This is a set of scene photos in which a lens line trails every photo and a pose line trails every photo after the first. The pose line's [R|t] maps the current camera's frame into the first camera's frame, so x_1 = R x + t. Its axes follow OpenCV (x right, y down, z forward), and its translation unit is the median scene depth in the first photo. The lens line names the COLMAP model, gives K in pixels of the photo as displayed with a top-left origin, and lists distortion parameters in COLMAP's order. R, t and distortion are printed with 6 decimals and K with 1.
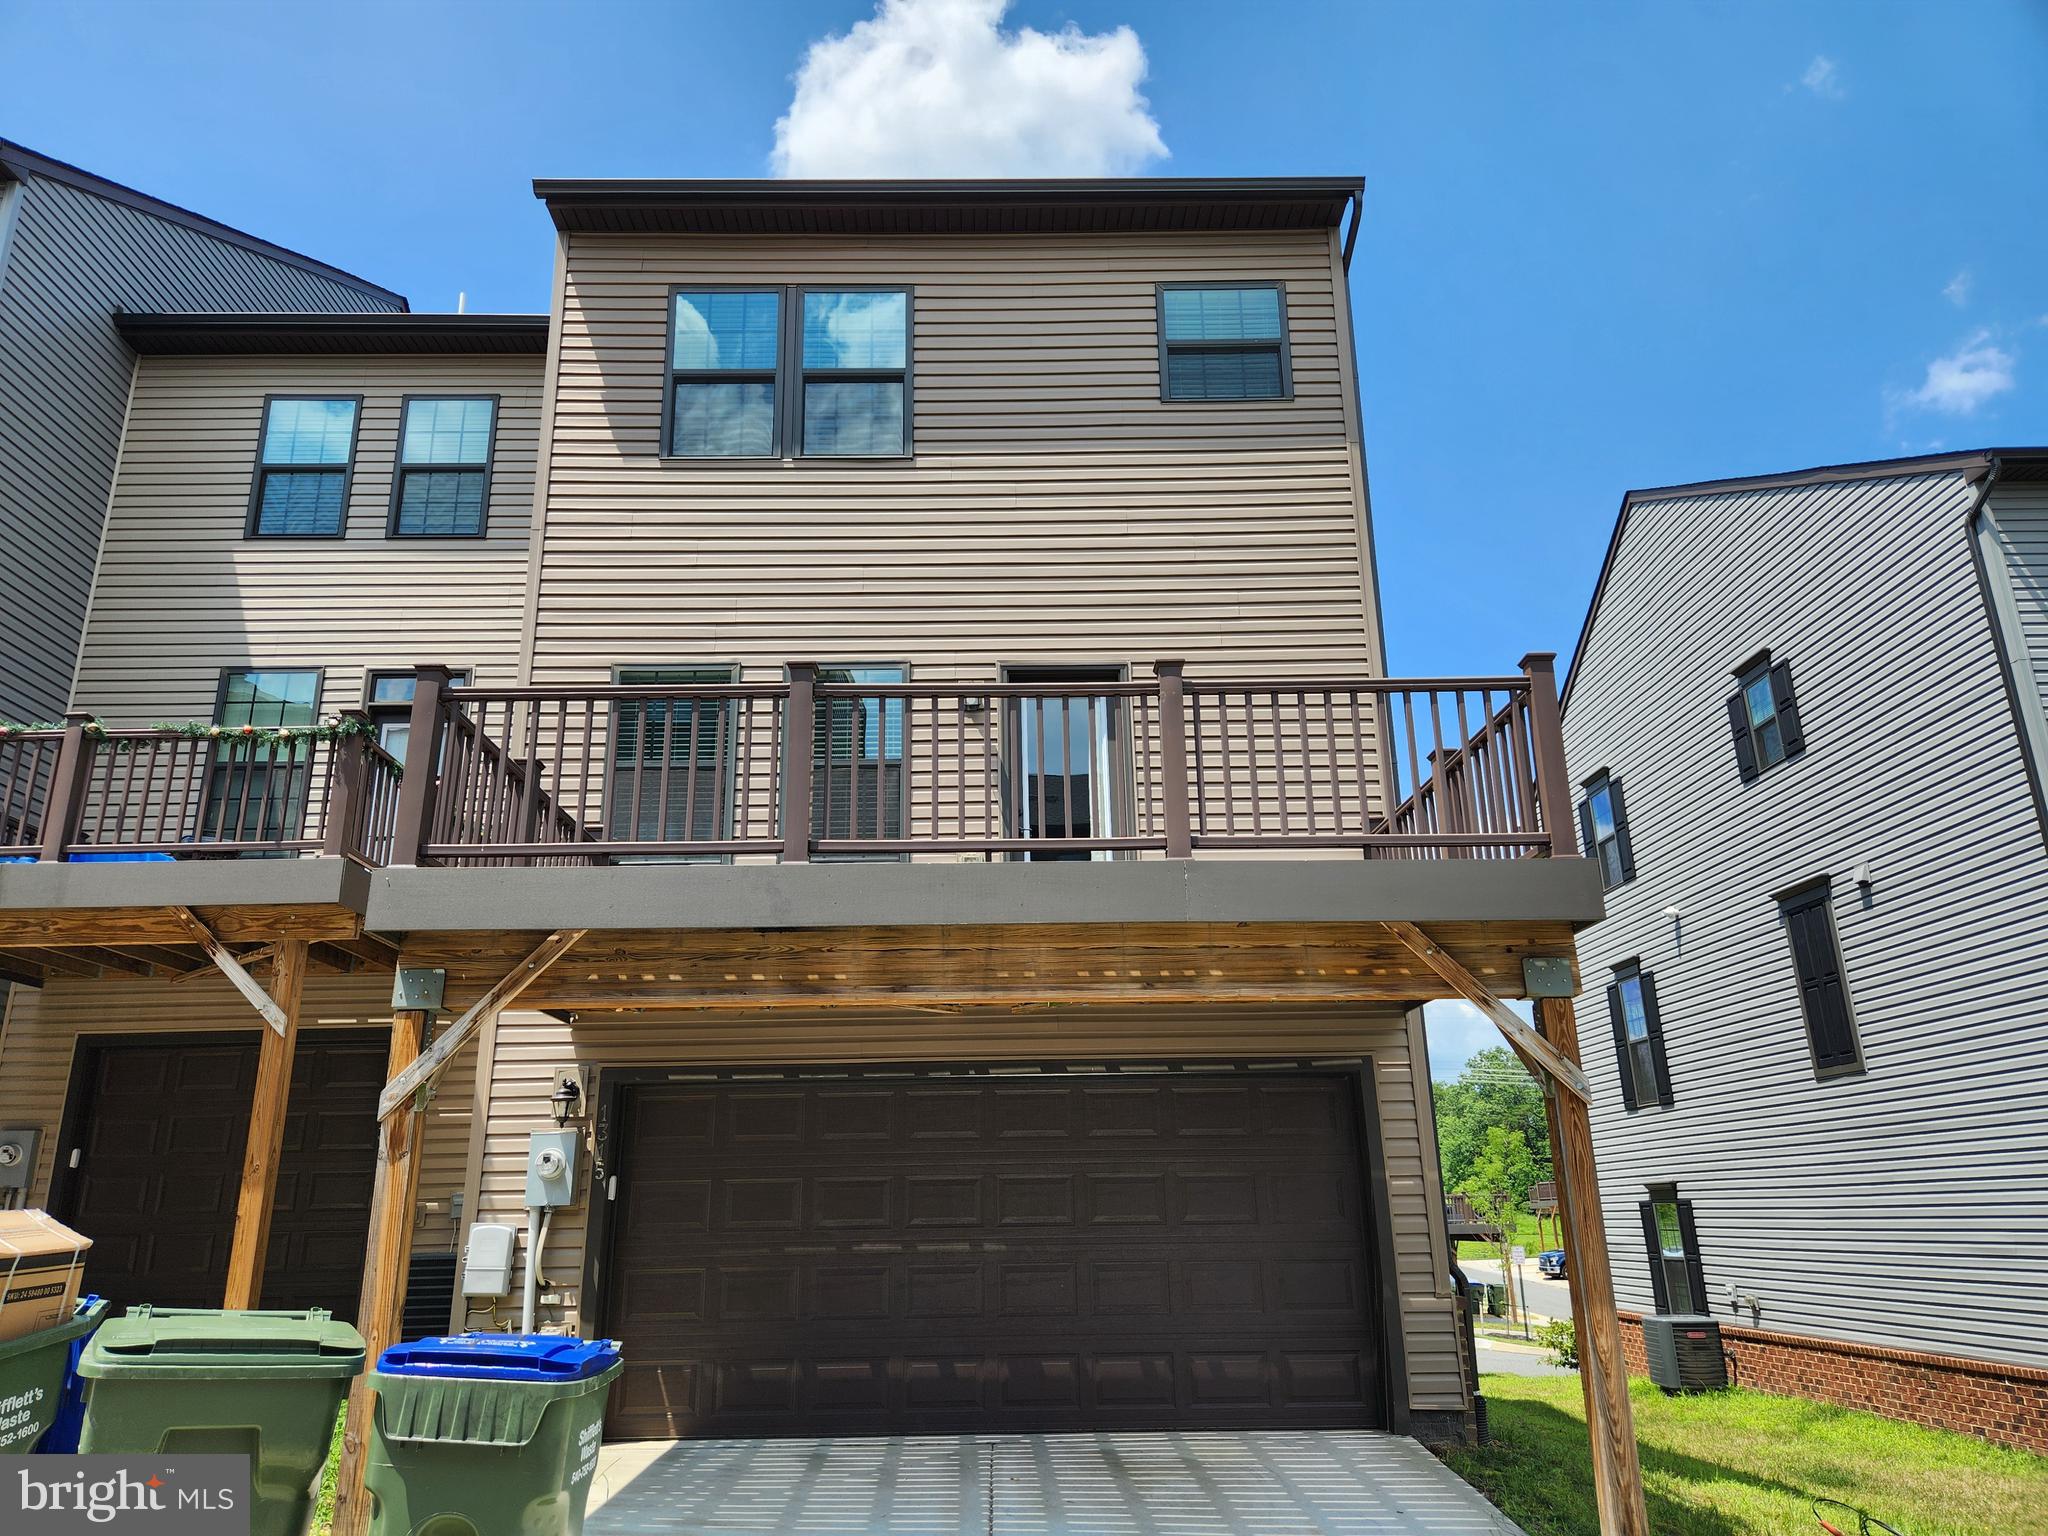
lens RADIAL K [[1413.1, 0, 1020.7], [0, 1413.1, 782.4], [0, 0, 1]] dist [0.071848, -0.069028]
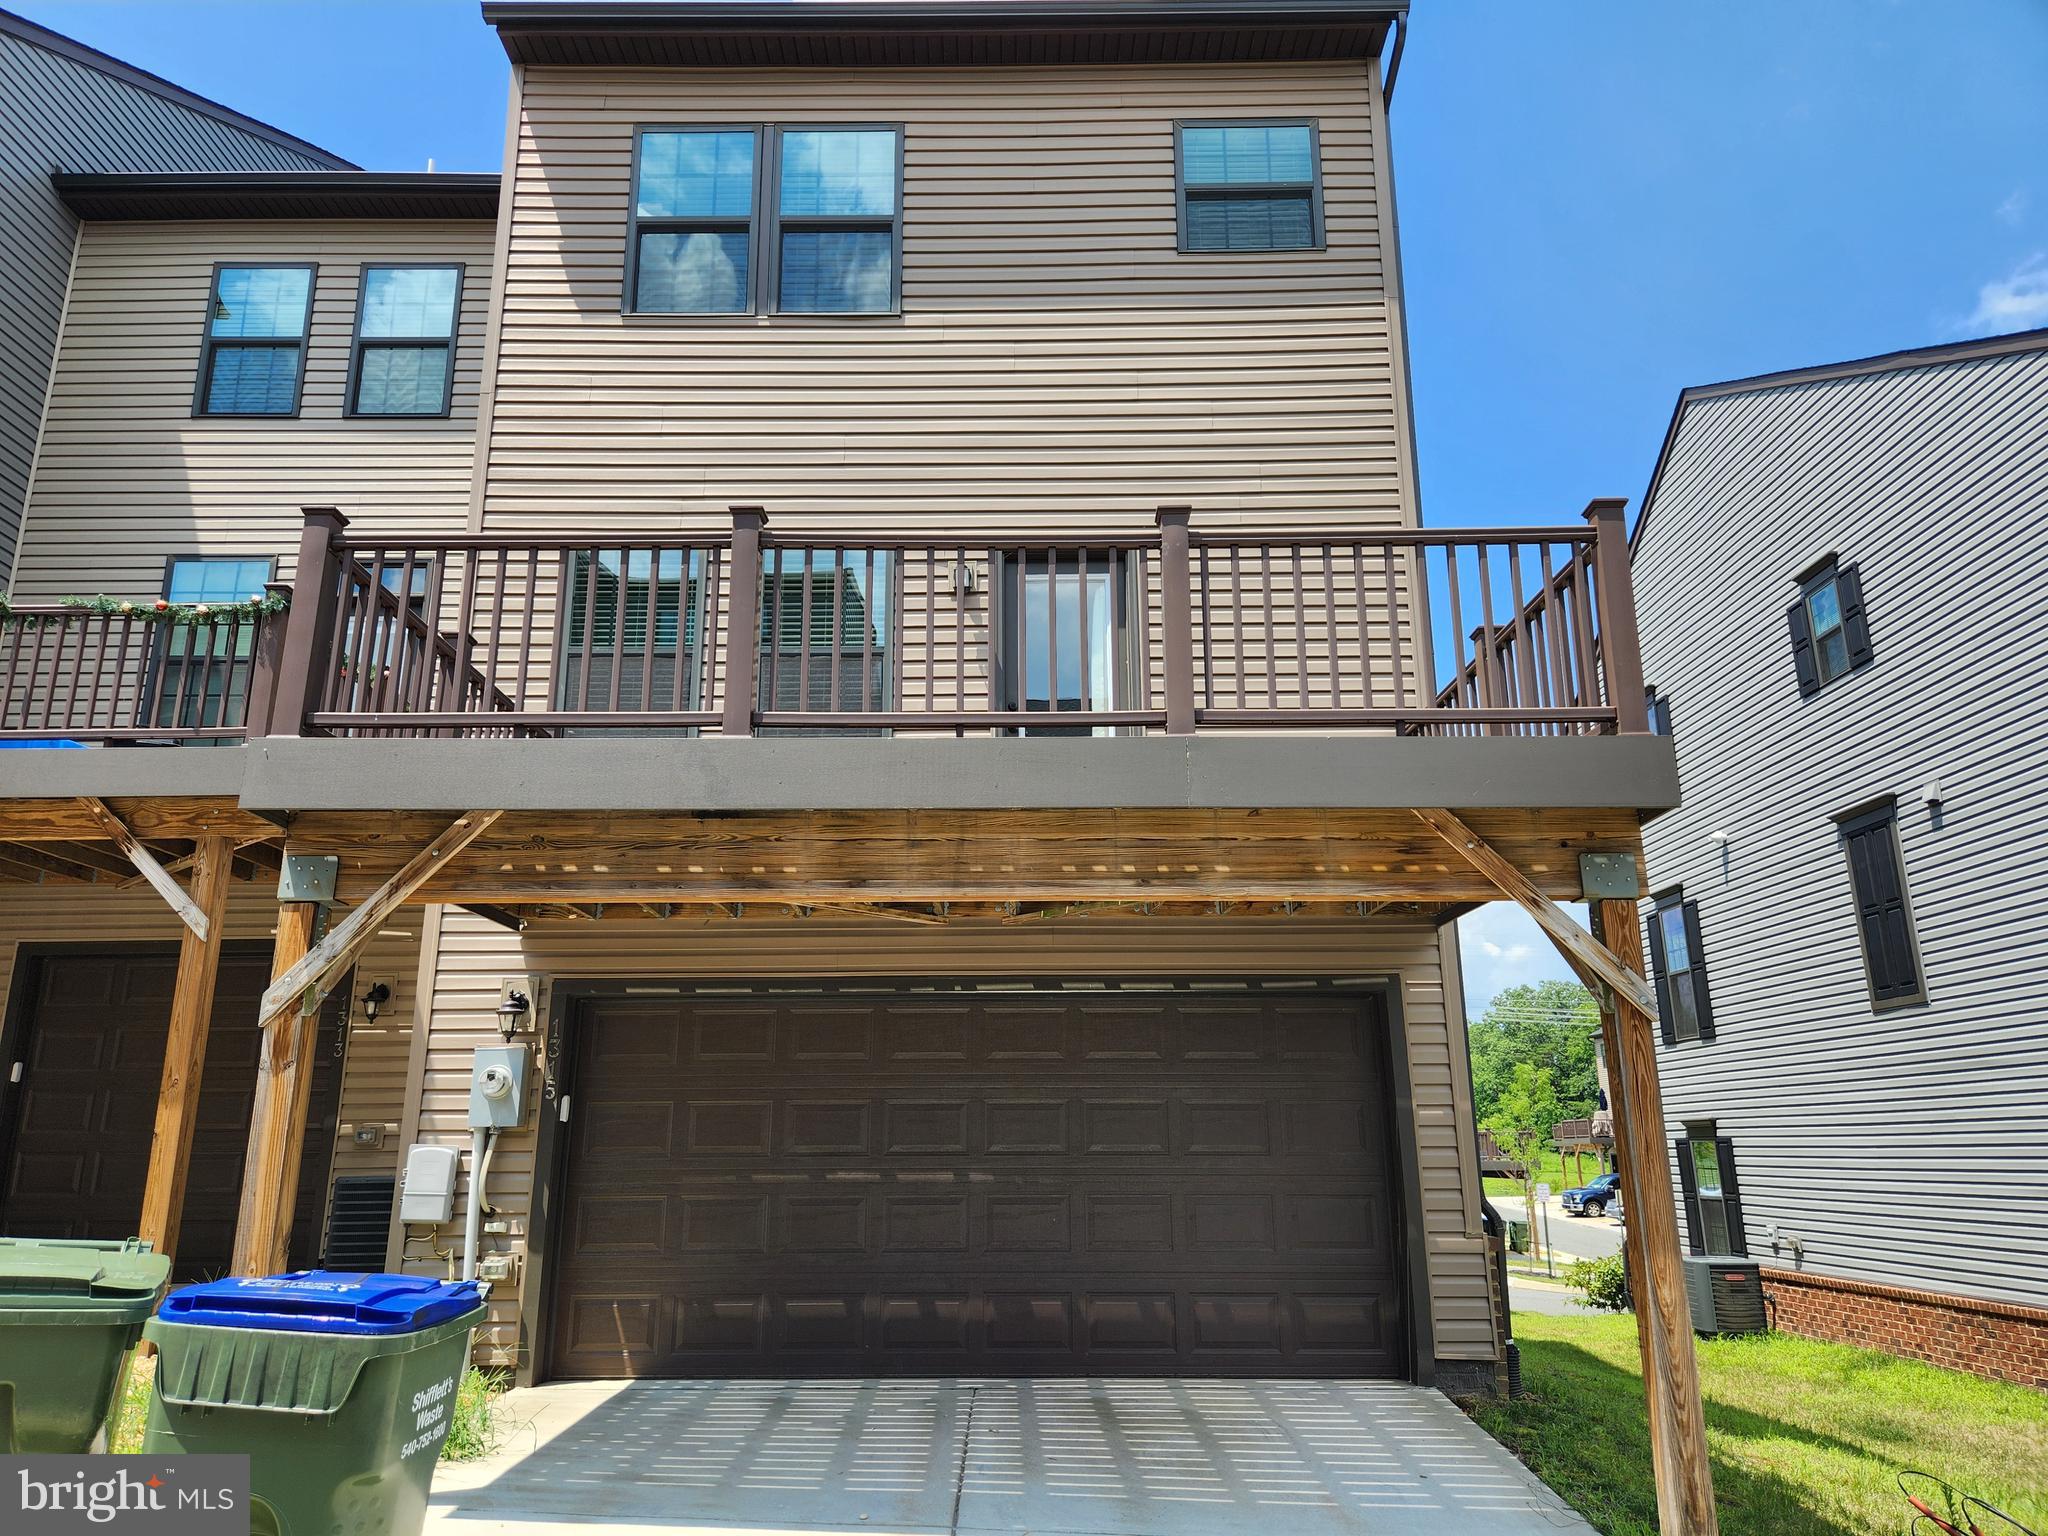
lens RADIAL K [[1413.1, 0, 1020.7], [0, 1413.1, 782.4], [0, 0, 1]] dist [0.071848, -0.069028]
pose [[0.999807, 0.006950, -0.018380, 0.022005], [-0.006136, 0.999013, 0.043996, 0.032420], [0.018668, -0.043874, 0.998863, 0.098523]]
